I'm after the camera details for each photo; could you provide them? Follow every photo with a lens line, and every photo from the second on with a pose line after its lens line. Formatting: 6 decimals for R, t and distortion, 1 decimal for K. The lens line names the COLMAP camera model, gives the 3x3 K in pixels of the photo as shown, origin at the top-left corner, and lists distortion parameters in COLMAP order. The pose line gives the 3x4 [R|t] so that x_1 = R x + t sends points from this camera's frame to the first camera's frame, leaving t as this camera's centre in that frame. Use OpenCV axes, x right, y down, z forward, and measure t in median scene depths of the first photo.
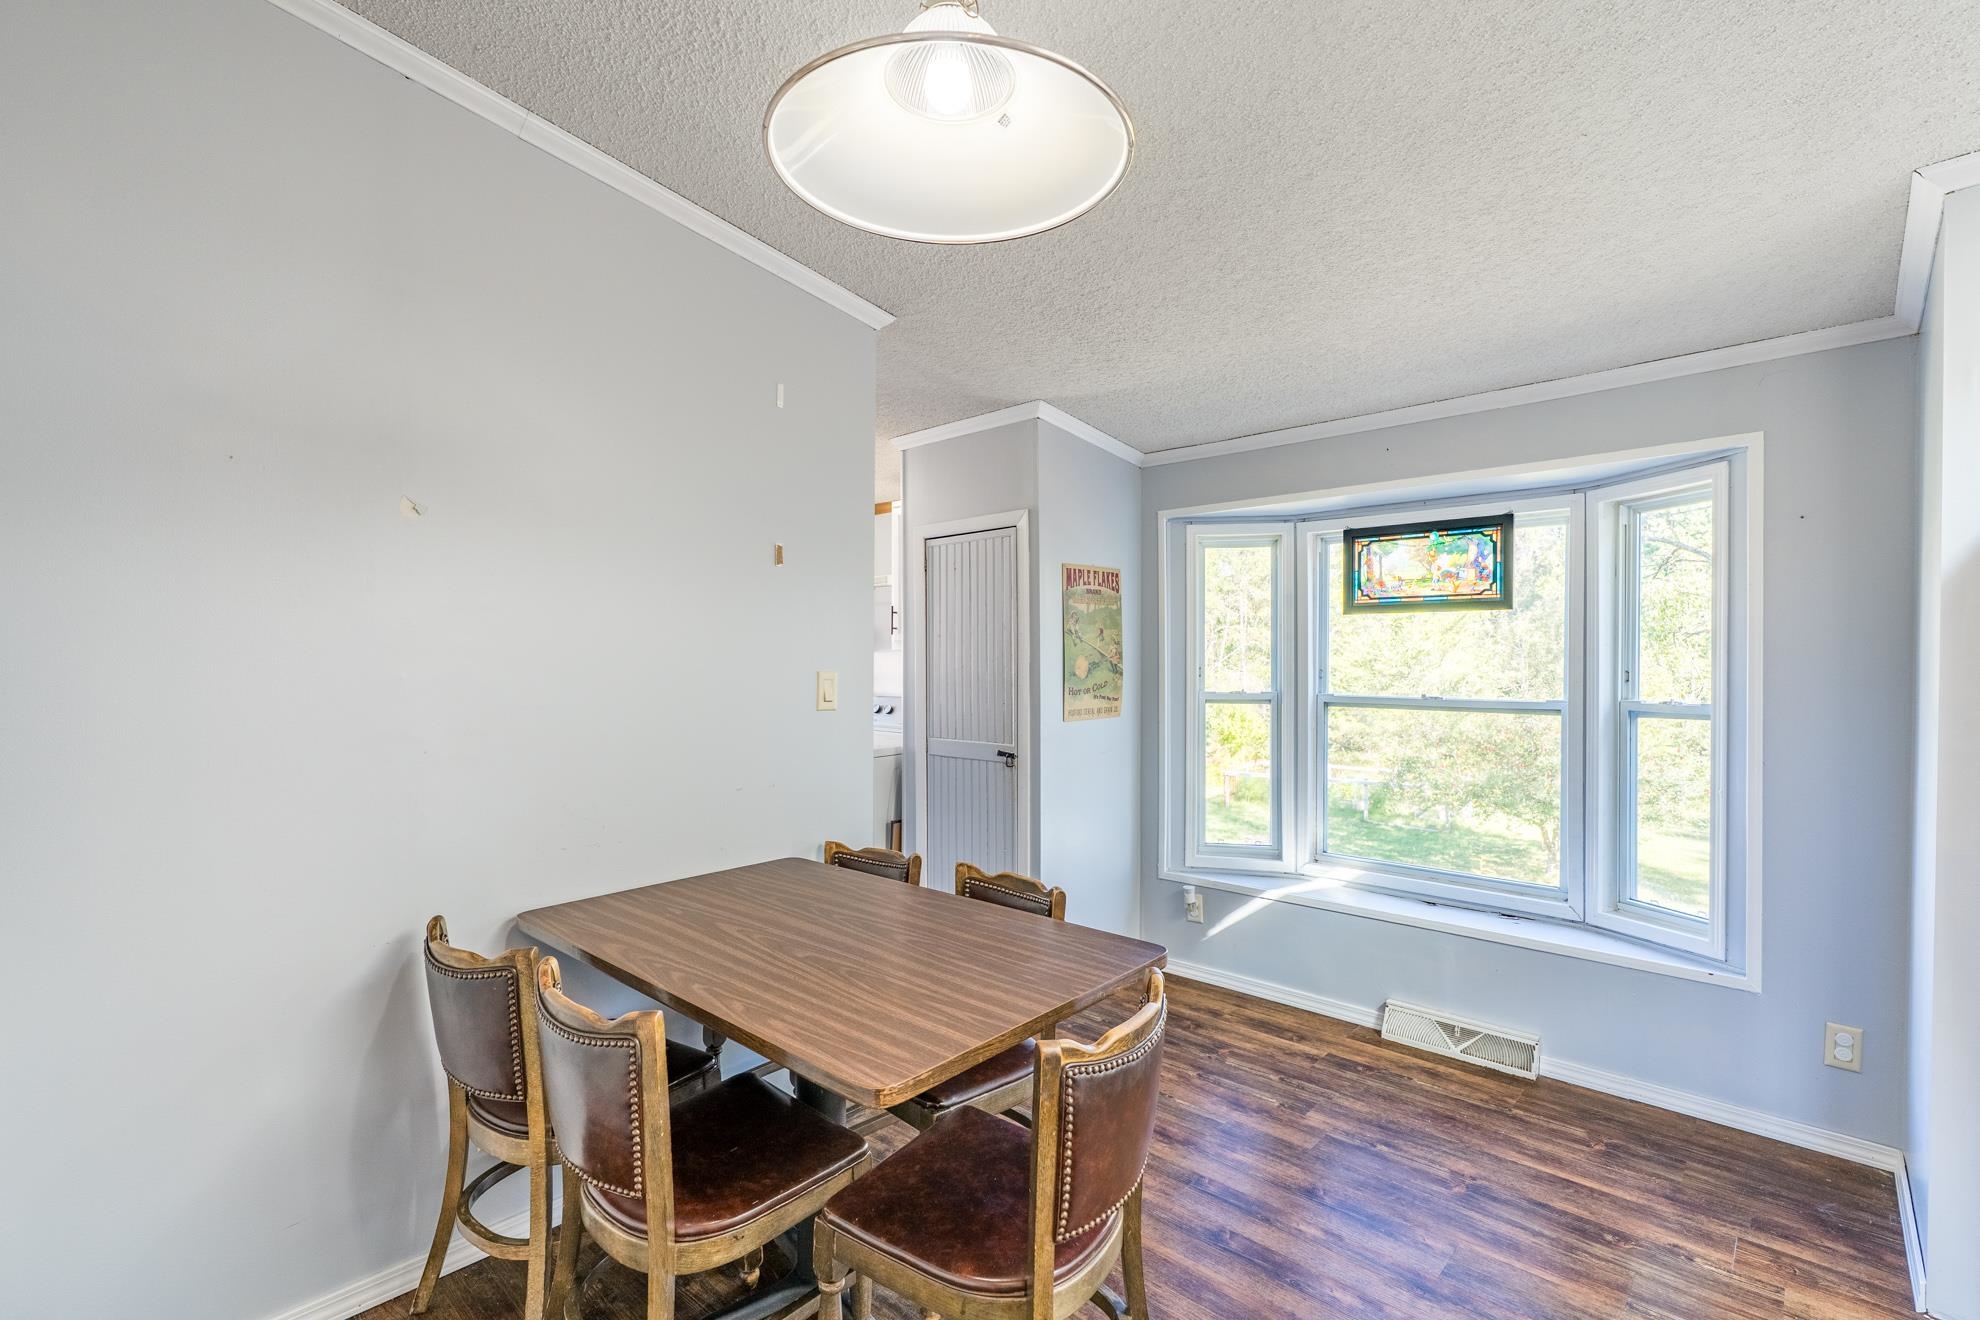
lens RADIAL K [[896.7, 0, 986.8], [0, 896.7, 674.7], [0, 0, 1]] dist [-0.005901, 0.002687]
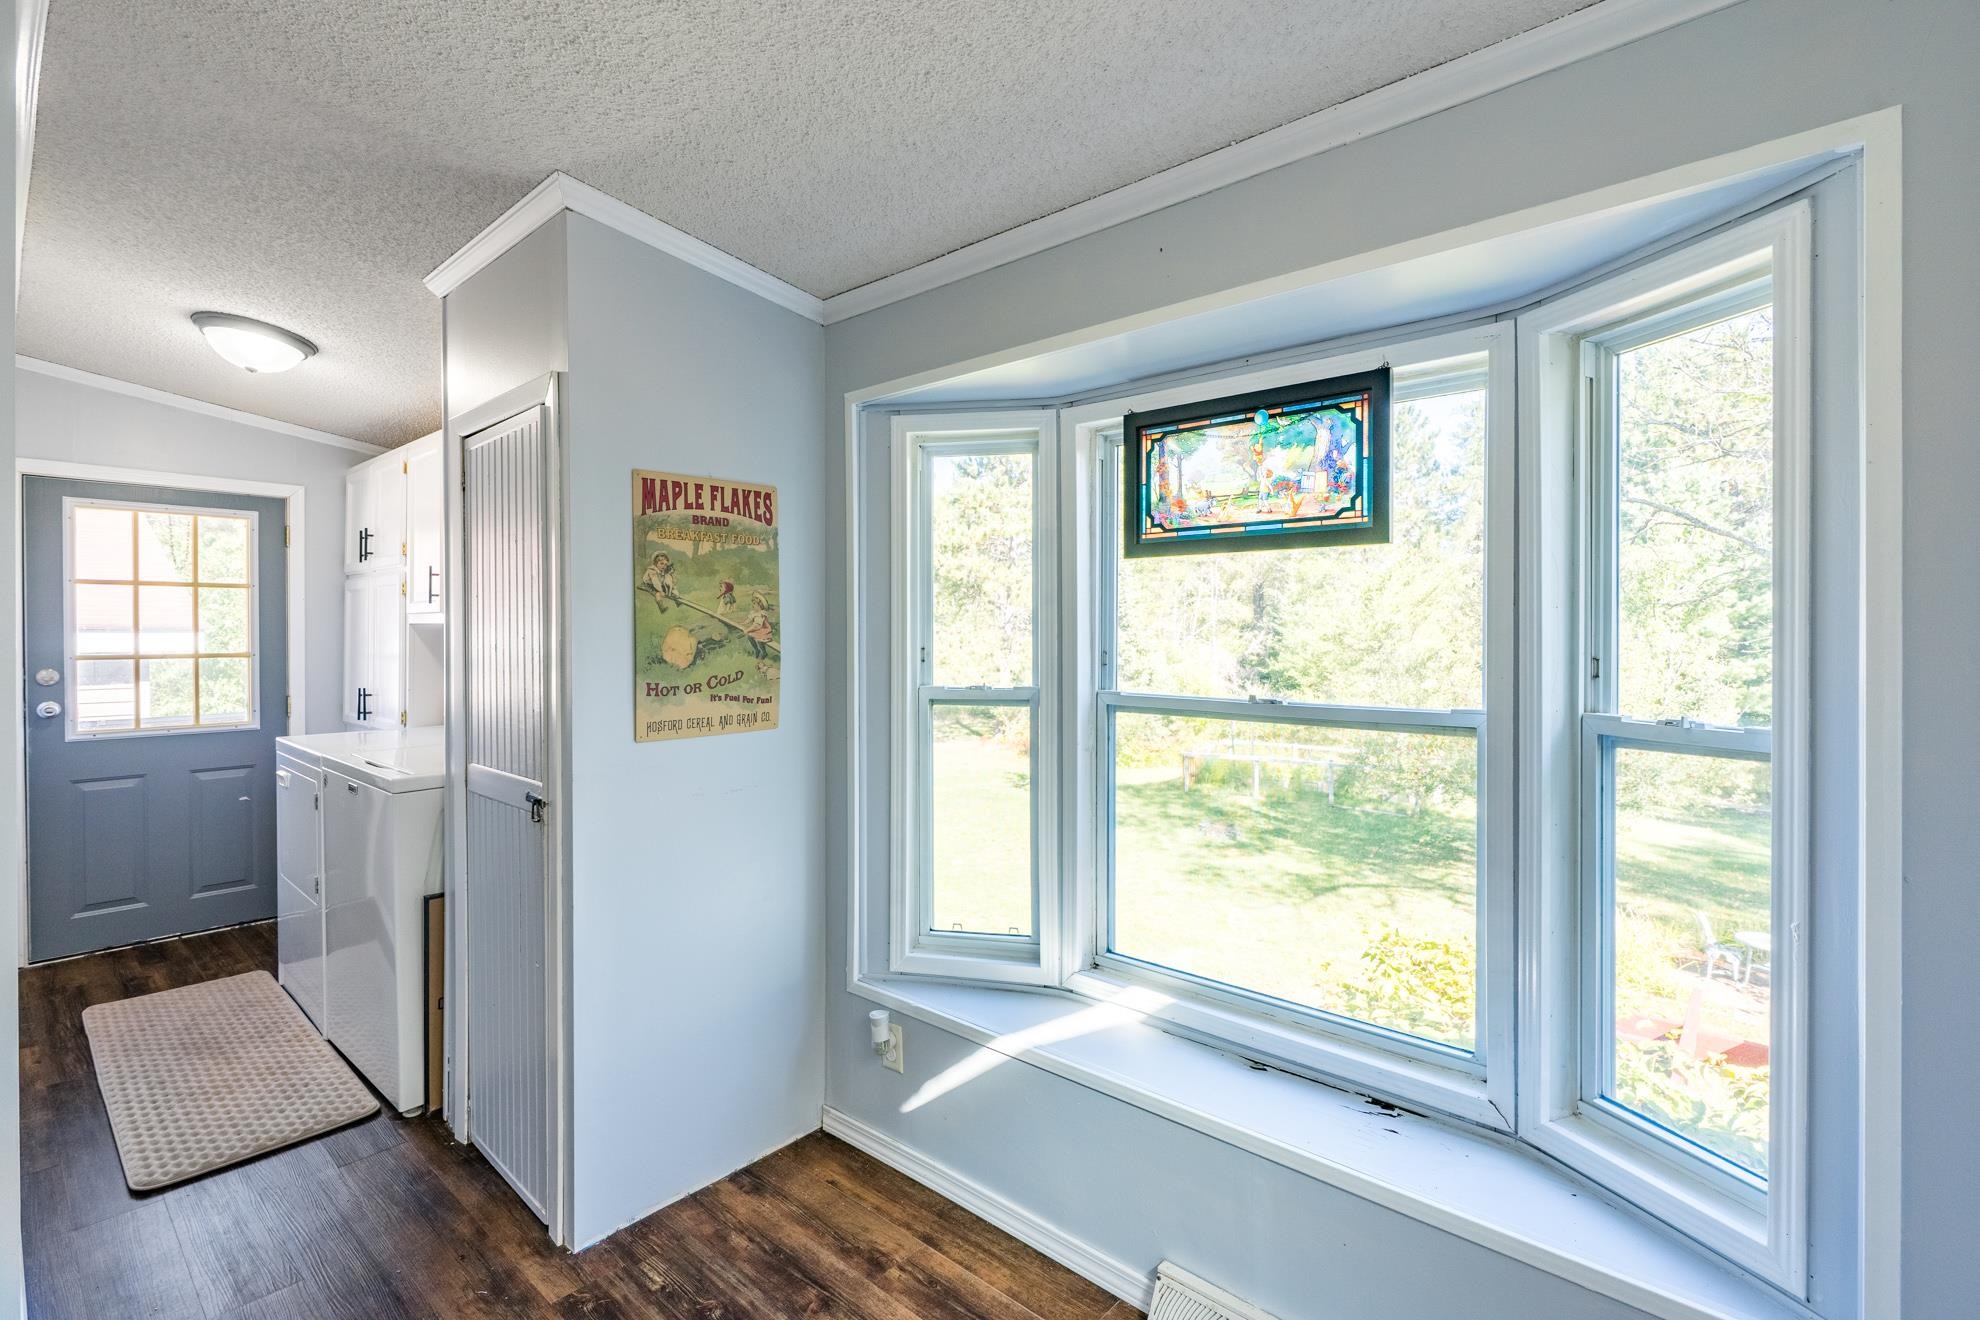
lens RADIAL K [[896.7, 0, 994.9], [0, 896.7, 645.6], [0, 0, 1]] dist [-0.005901, 0.002687]
pose [[0.999759, -0.000357, 0.021968, 0.303260], [0.000424, 0.999995, -0.003081, -0.008337], [-0.021966, 0.003089, 0.999754, 0.415904]]
